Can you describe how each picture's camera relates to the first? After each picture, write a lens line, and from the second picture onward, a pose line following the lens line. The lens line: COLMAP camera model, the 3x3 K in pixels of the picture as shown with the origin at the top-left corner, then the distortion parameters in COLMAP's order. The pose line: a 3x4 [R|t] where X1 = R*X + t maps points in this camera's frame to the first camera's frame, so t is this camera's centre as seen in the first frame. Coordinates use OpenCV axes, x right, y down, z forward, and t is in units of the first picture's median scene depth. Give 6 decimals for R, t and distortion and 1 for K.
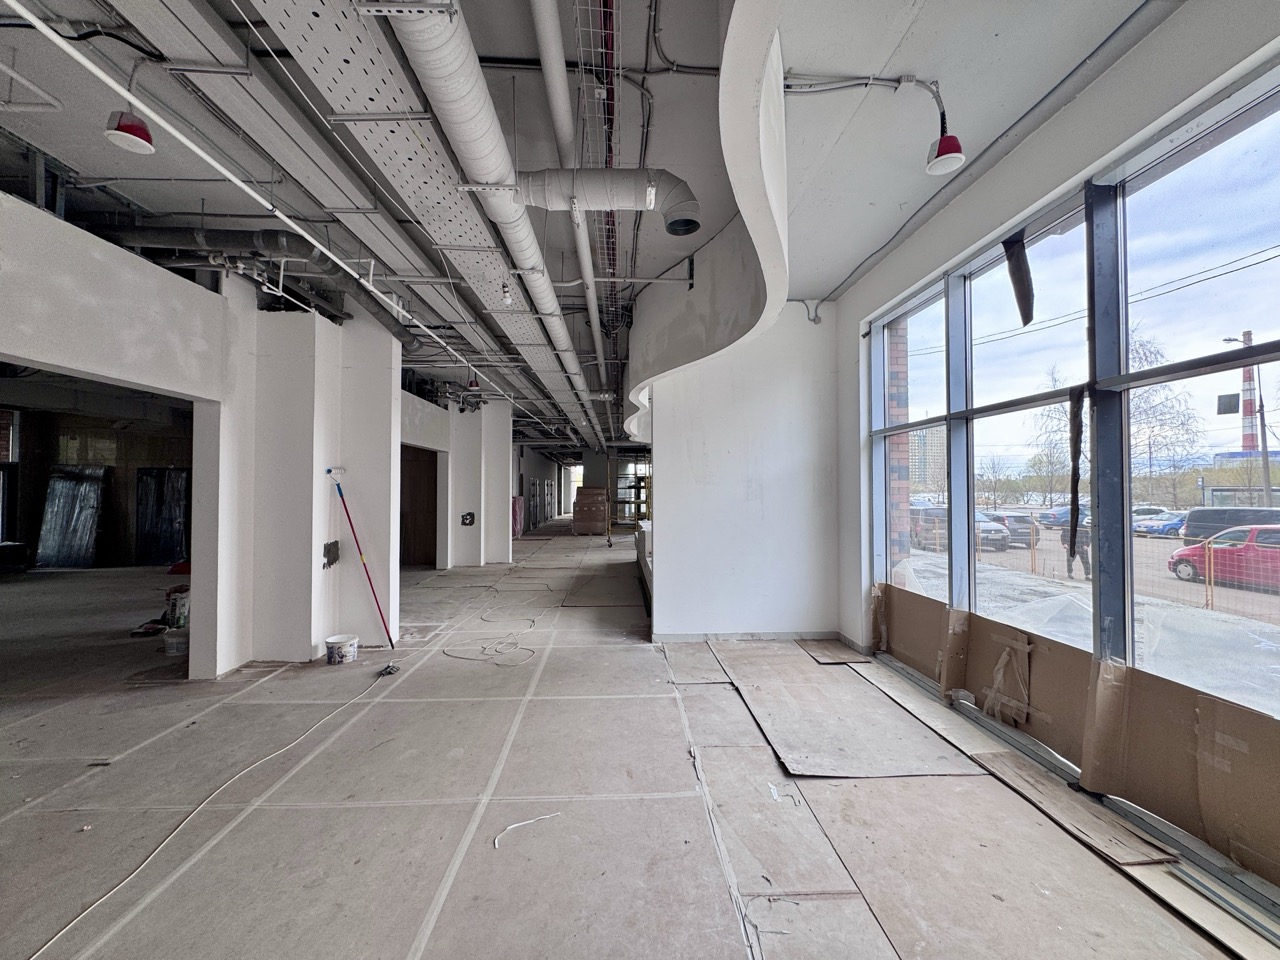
lens RADIAL K [[512.1, 0, 640.0], [0, 512.1, 480.0], [0, 0, 1]] dist [-0.001030, 0.000572]
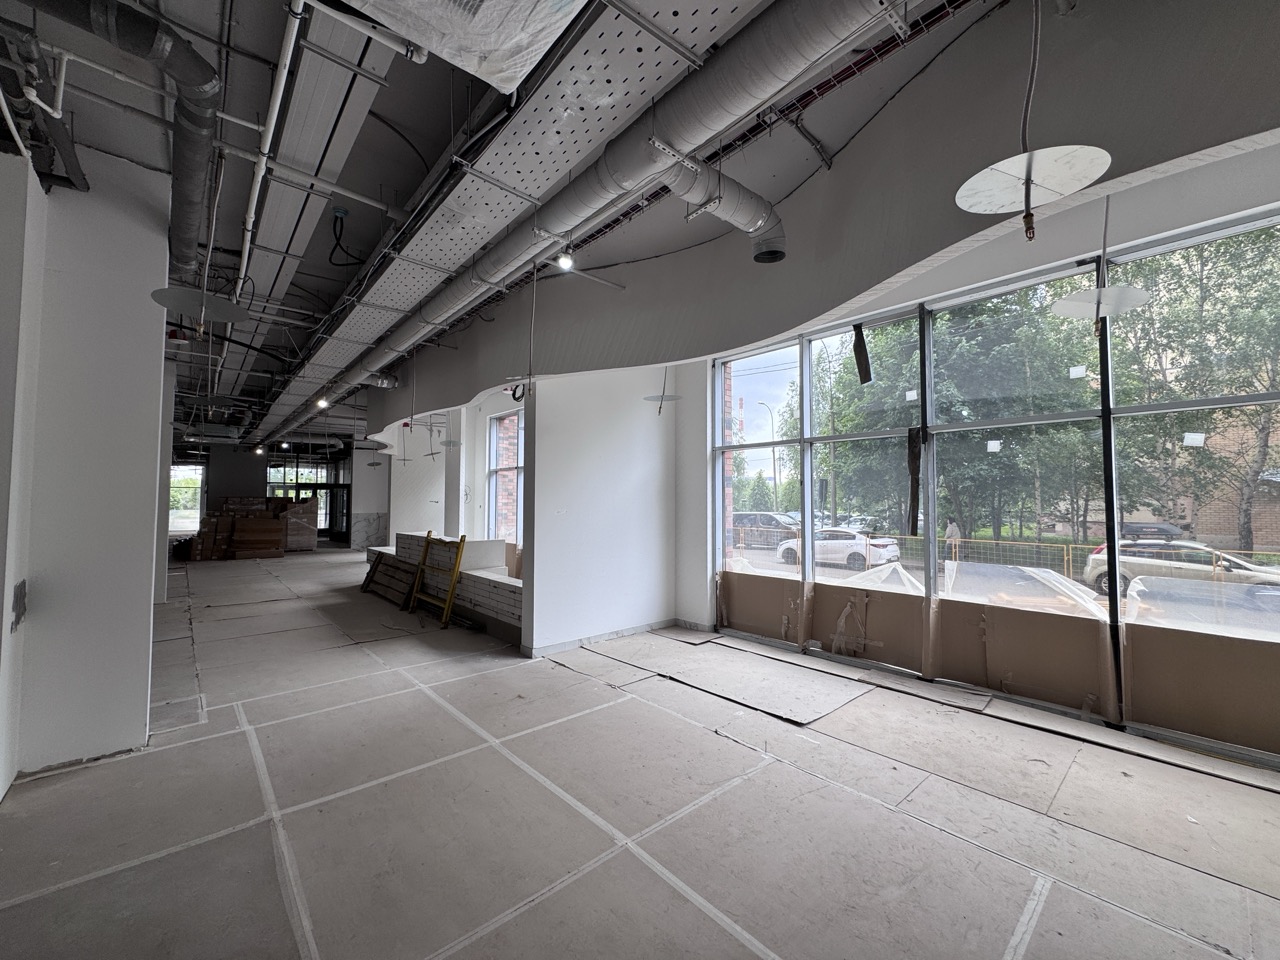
lens RADIAL K [[511.8, 0, 642.5], [0, 511.8, 482.7], [0, 0, 1]] dist [-0.002185, 0.000447]
pose [[0.774850, 0.024156, 0.631684, -0.531667], [-0.013114, 0.999669, -0.022142, 0.021956], [-0.632010, 0.008873, 0.774910, 0.195109]]
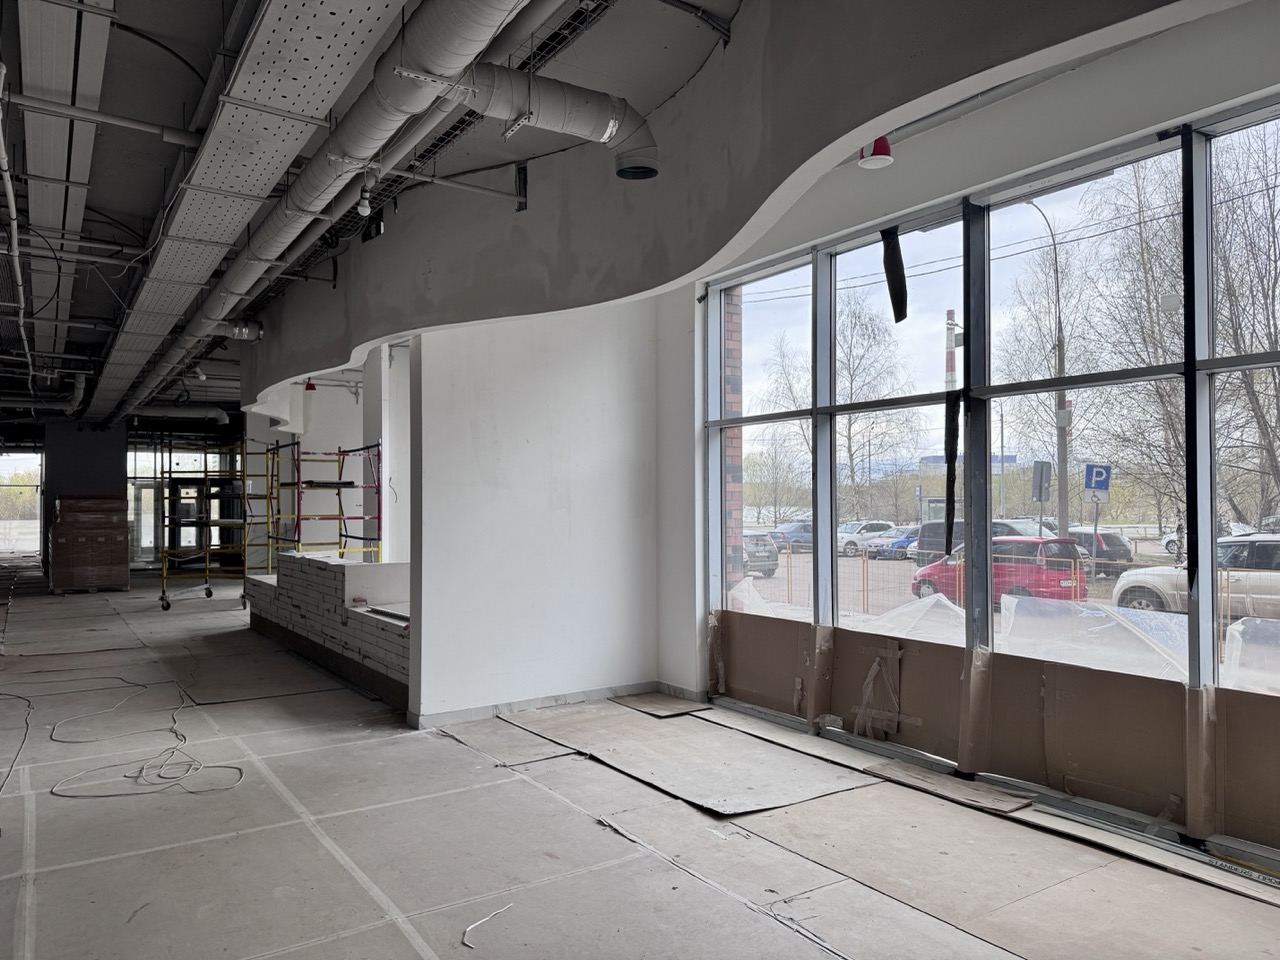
lens RADIAL K [[893.7, 0, 638.5], [0, 893.7, 491.9], [0, 0, 1]] dist [0.079043, -0.094530]
pose [[0.856385, 0.002789, 0.516330, -0.424553], [-0.005587, 0.999977, 0.003864, 0.011904], [-0.516308, -0.006194, 0.856381, -0.162940]]
